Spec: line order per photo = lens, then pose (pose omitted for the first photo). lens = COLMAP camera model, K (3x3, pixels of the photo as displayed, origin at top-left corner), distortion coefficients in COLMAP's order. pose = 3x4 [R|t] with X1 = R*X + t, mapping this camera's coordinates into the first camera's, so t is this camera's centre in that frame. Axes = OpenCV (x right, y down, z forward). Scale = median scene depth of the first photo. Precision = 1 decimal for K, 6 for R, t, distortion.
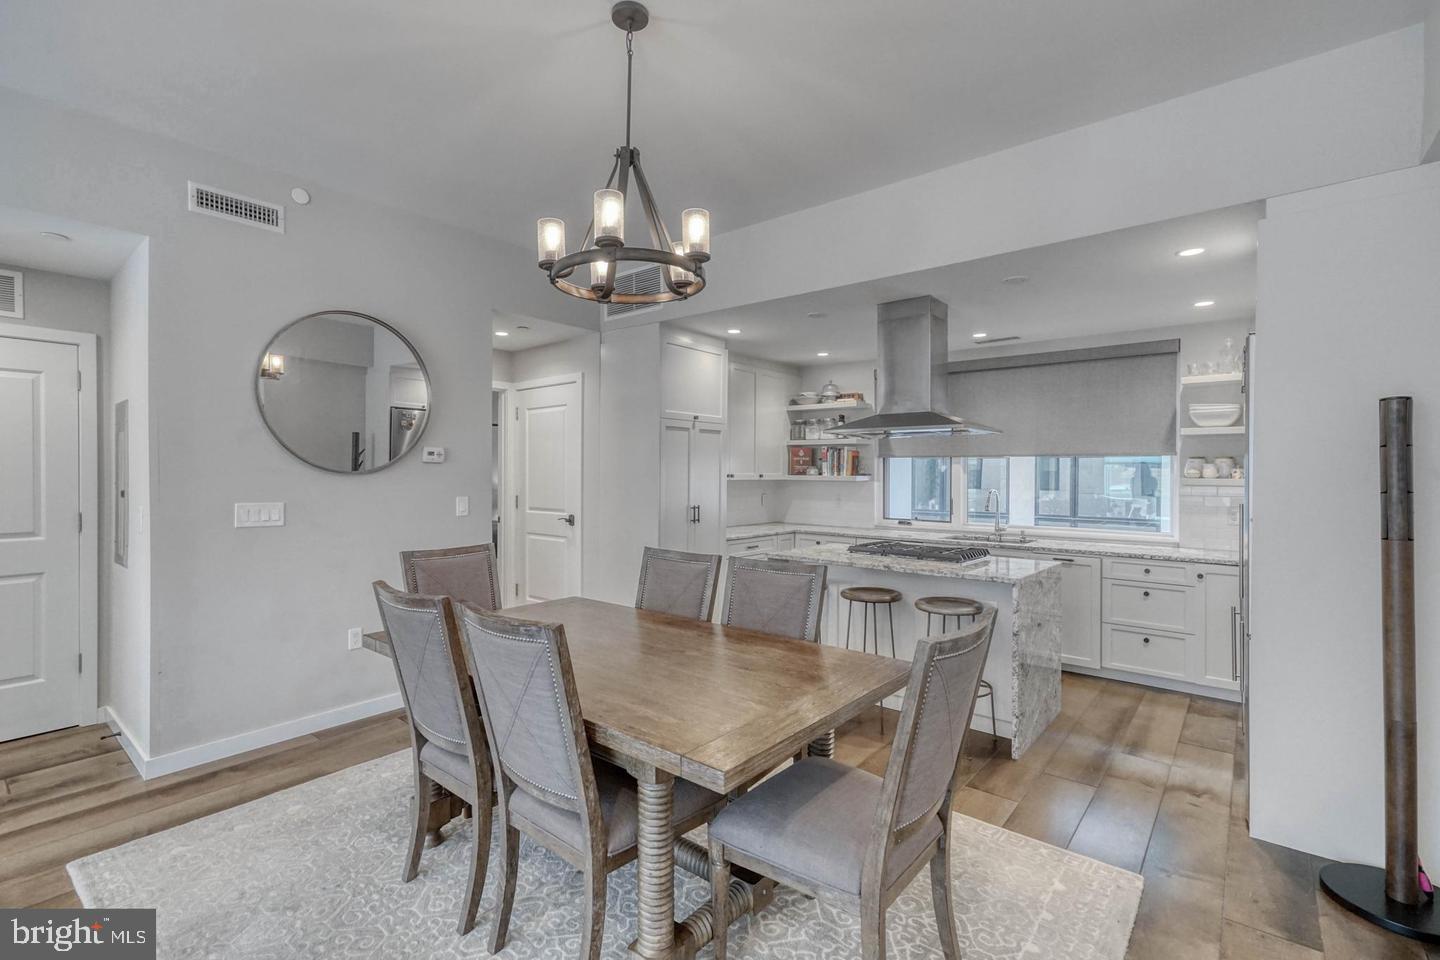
lens RADIAL K [[651.4, 0, 722.1], [0, 651.4, 473.7], [0, 0, 1]] dist [-0.000816, 0.000069]
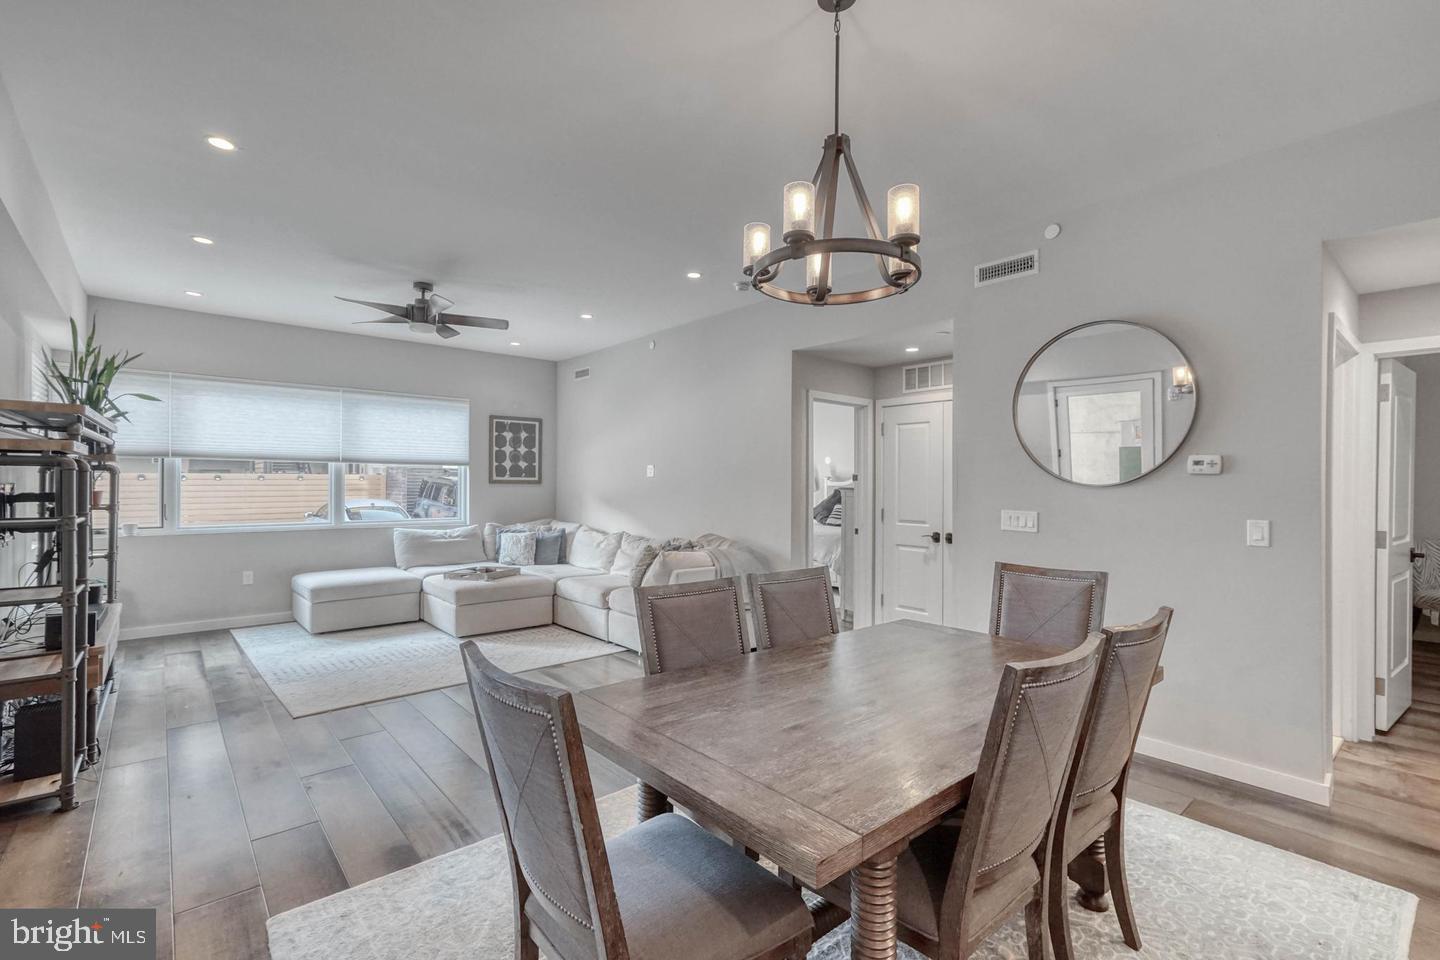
lens RADIAL K [[649.9, 0, 710.7], [0, 649.9, 481.2], [0, 0, 1]] dist [-0.000241, 0.006494]
pose [[-0.176131, -0.006870, -0.984343, 0.349445], [-0.009747, 0.999939, -0.005235, 0.001165], [0.984318, 0.008672, -0.176188, 0.427493]]
